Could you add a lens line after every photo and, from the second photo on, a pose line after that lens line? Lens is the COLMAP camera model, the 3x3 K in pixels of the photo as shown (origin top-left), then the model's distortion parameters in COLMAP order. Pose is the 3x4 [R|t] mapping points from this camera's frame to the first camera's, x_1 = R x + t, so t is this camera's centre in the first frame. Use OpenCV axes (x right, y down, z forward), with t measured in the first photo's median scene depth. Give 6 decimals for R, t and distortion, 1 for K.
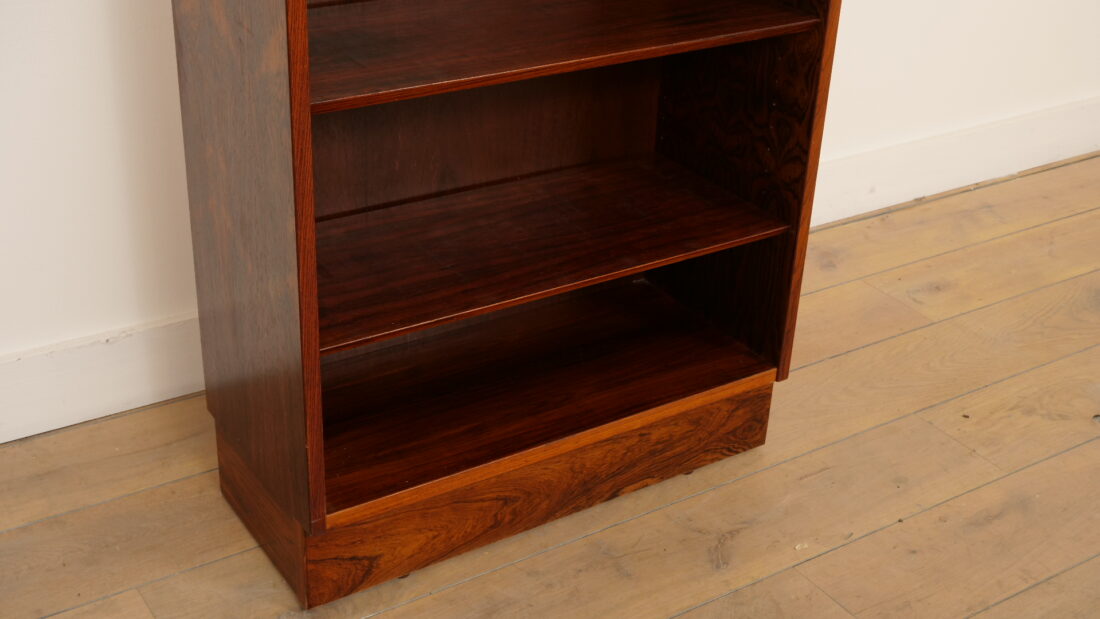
lens RADIAL K [[1413.2, 0, 550.0], [0, 1413.2, 309.5], [0, 0, 1]] dist [-0.018629, 0.003565]
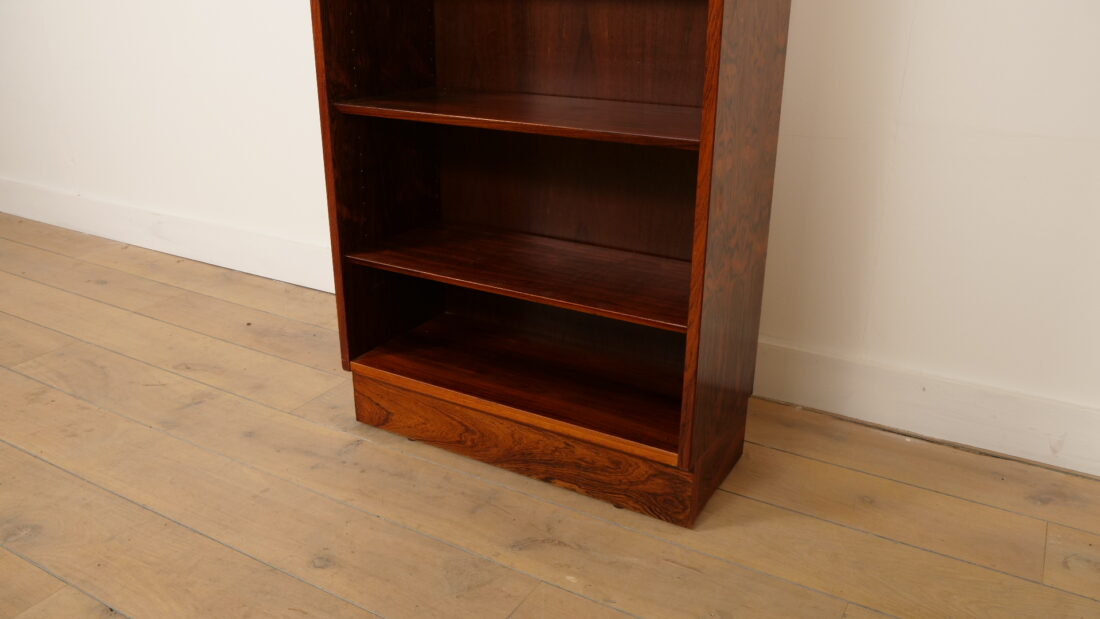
lens RADIAL K [[850.5, 0, 550.0], [0, 850.5, 309.5], [0, 0, 1]] dist [-0.031361, 0.004980]
pose [[0.444832, 0.280561, -0.850535, 0.680612], [-0.410752, 0.907811, 0.084630, -0.081746], [0.795869, 0.311713, 0.519065, 0.542537]]
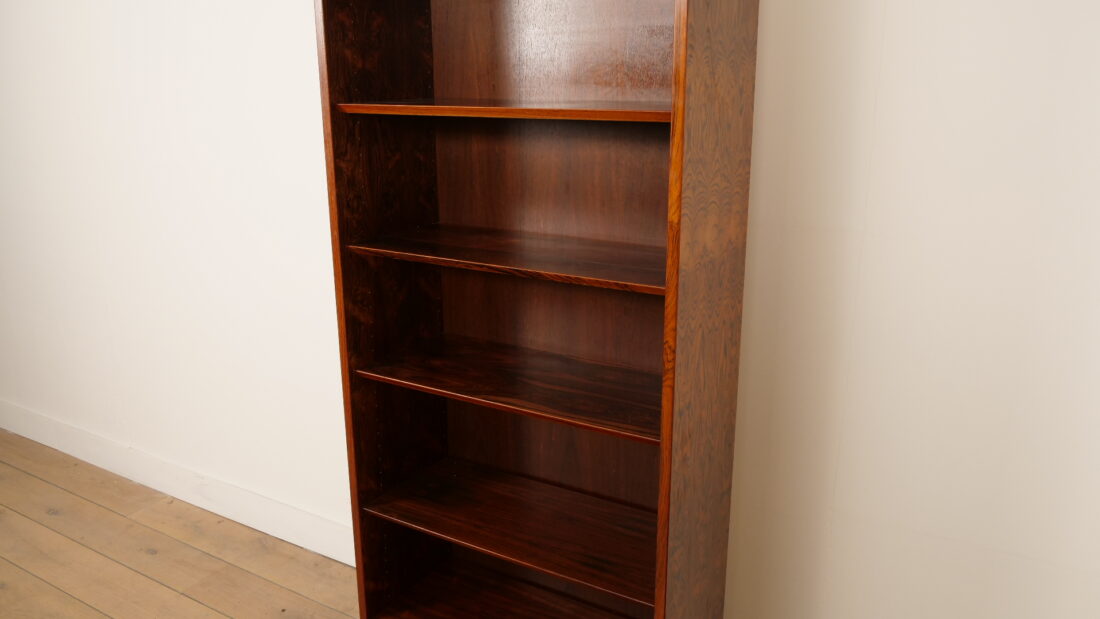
lens RADIAL K [[850.5, 0, 550.0], [0, 850.5, 309.5], [0, 0, 1]] dist [-0.031361, 0.004980]
pose [[0.429550, 0.195377, -0.881654, 0.759234], [-0.405241, 0.914195, 0.005151, -0.399171], [0.807011, 0.355070, 0.471868, 0.371297]]
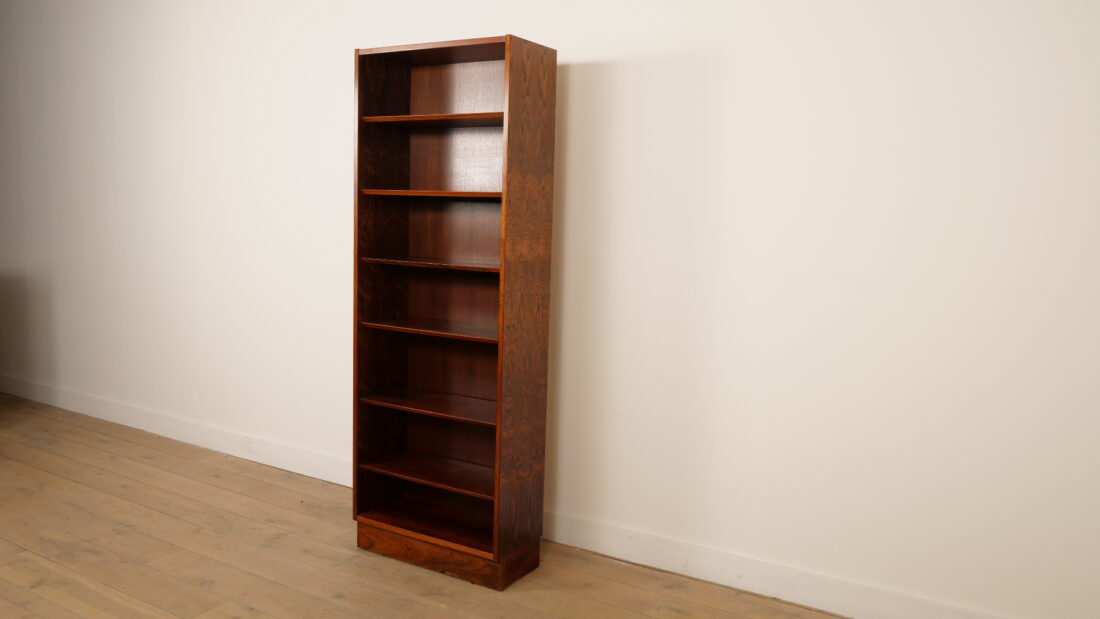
lens RADIAL K [[850.5, 0, 550.0], [0, 850.5, 309.5], [0, 0, 1]] dist [-0.031361, 0.004980]
pose [[0.429661, 0.068541, -0.900385, 1.664668], [-0.435618, 0.889148, -0.140190, -0.197559], [0.790967, 0.452458, 0.411889, 0.220839]]
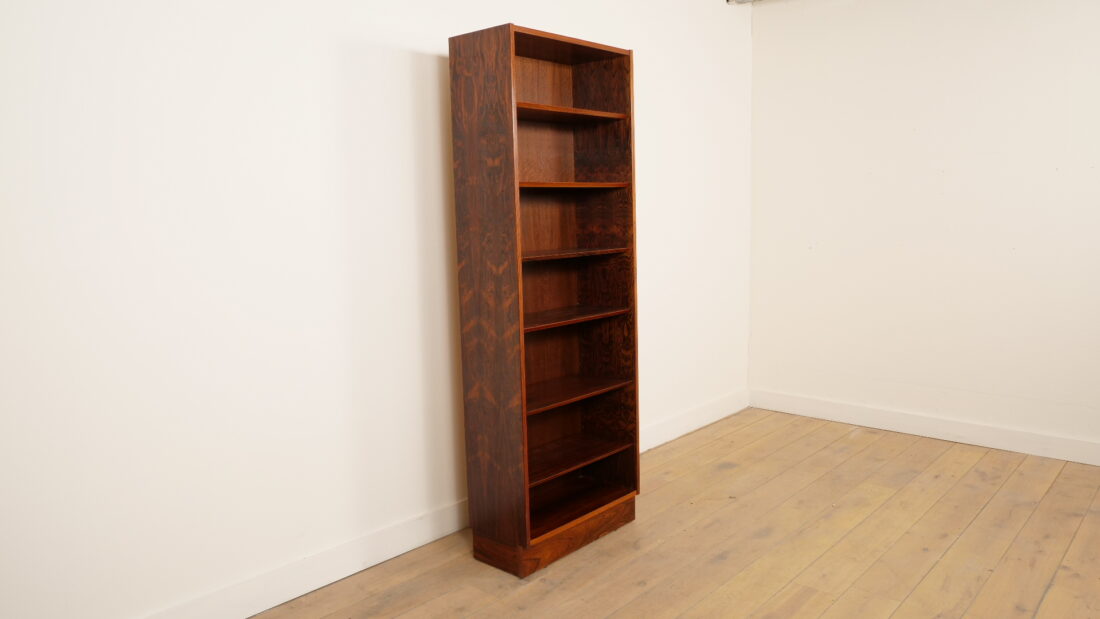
lens RADIAL K [[799.4, 0, 550.0], [0, 799.4, 309.5], [0, 0, 1]] dist [-0.003692, -0.000828]
pose [[0.963546, -0.100521, 0.247942, -0.442973], [0.181047, 0.927296, -0.327634, 0.224320], [-0.196982, 0.360580, 0.911691, -0.766984]]
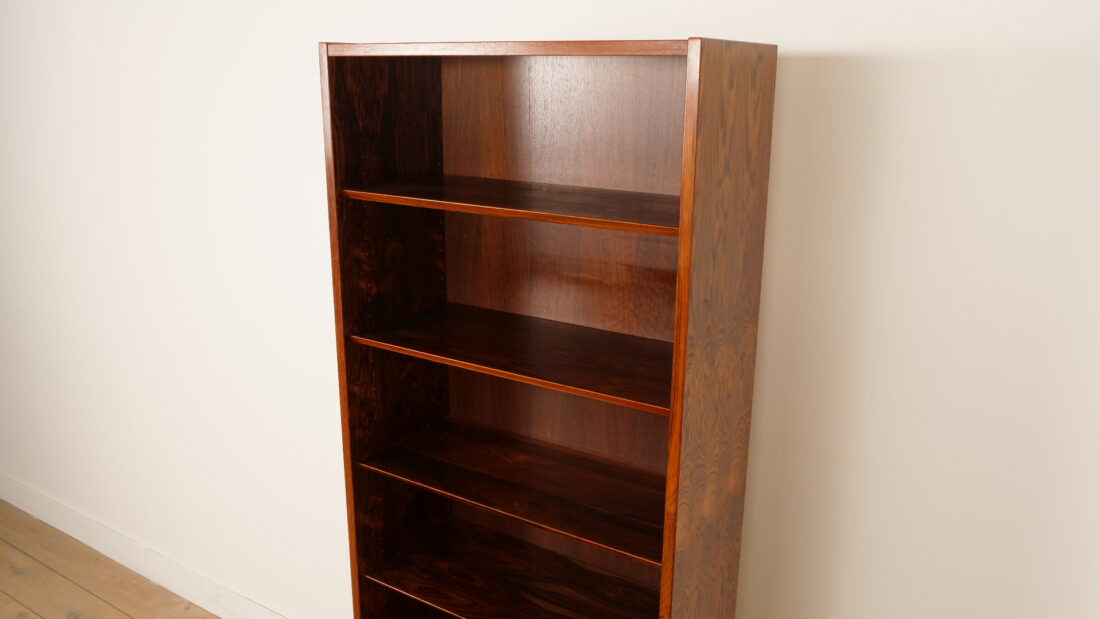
lens RADIAL K [[850.5, 0, 550.0], [0, 850.5, 309.5], [0, 0, 1]] dist [-0.031361, 0.004980]
pose [[0.403945, 0.201765, -0.892255, 0.740178], [-0.424718, 0.905241, 0.012421, -0.615365], [0.810212, 0.373939, 0.451361, 0.288490]]
